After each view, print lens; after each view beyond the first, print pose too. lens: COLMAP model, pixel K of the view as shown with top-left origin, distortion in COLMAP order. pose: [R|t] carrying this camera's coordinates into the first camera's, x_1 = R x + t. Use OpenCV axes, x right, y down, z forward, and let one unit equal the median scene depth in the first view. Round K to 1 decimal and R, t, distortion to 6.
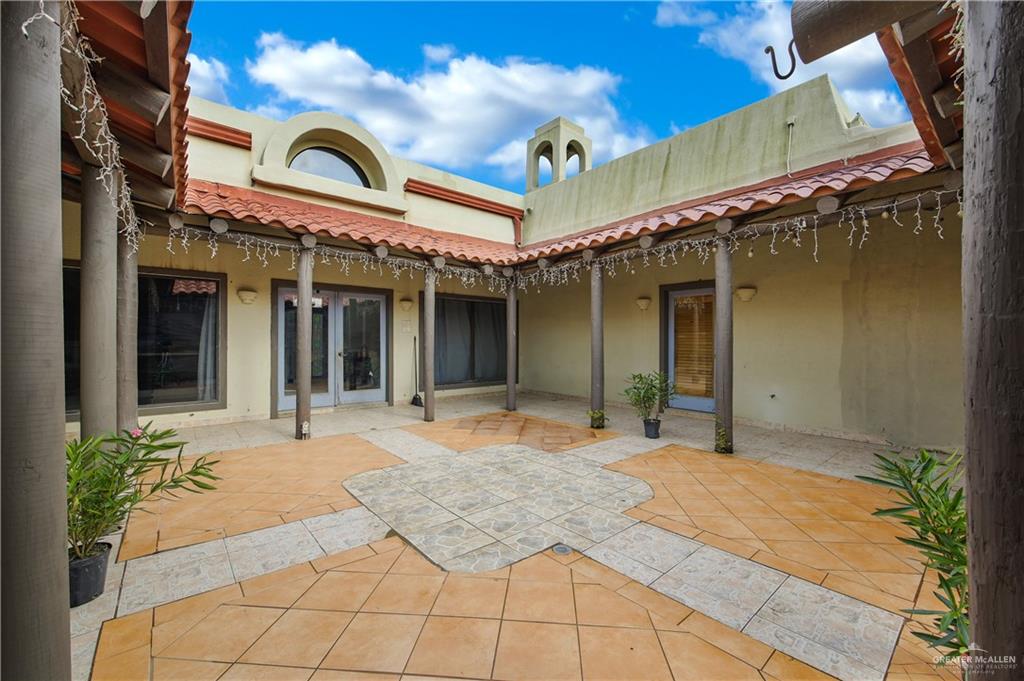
lens RADIAL K [[409.8, 0, 511.7], [0, 409.8, 338.2], [0, 0, 1]] dist [0.003327, 0.001257]
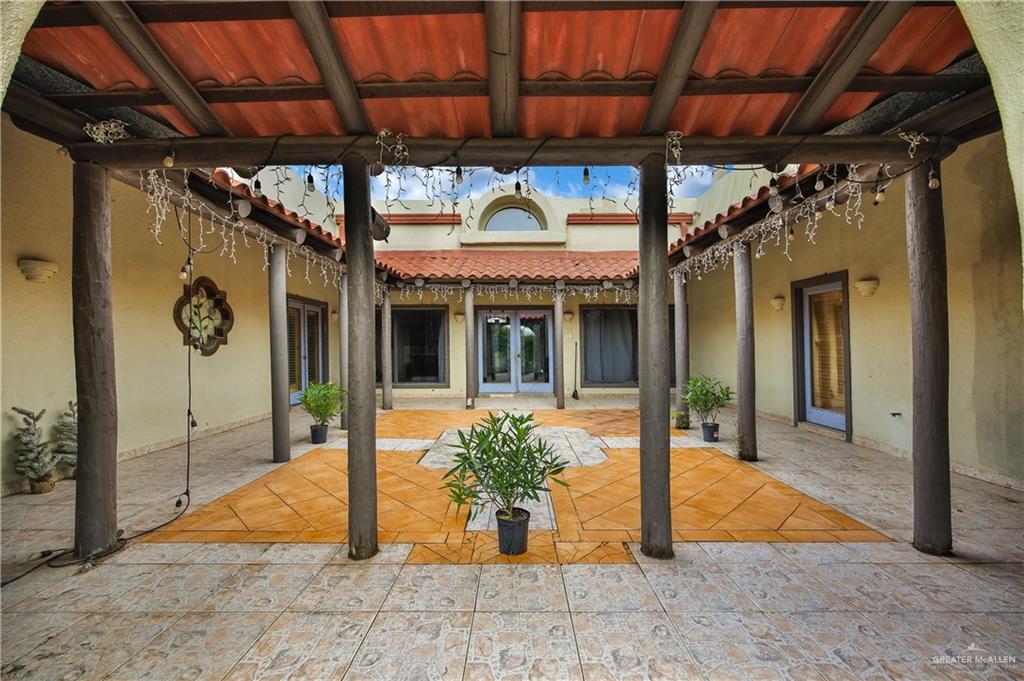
lens RADIAL K [[409.8, 0, 509.1], [0, 409.8, 341.6], [0, 0, 1]] dist [0.003327, 0.001257]
pose [[0.762522, -0.010428, -0.646878, 0.514431], [0.010270, 0.999939, -0.004013, -0.003439], [0.646880, -0.003583, 0.762583, -0.075751]]
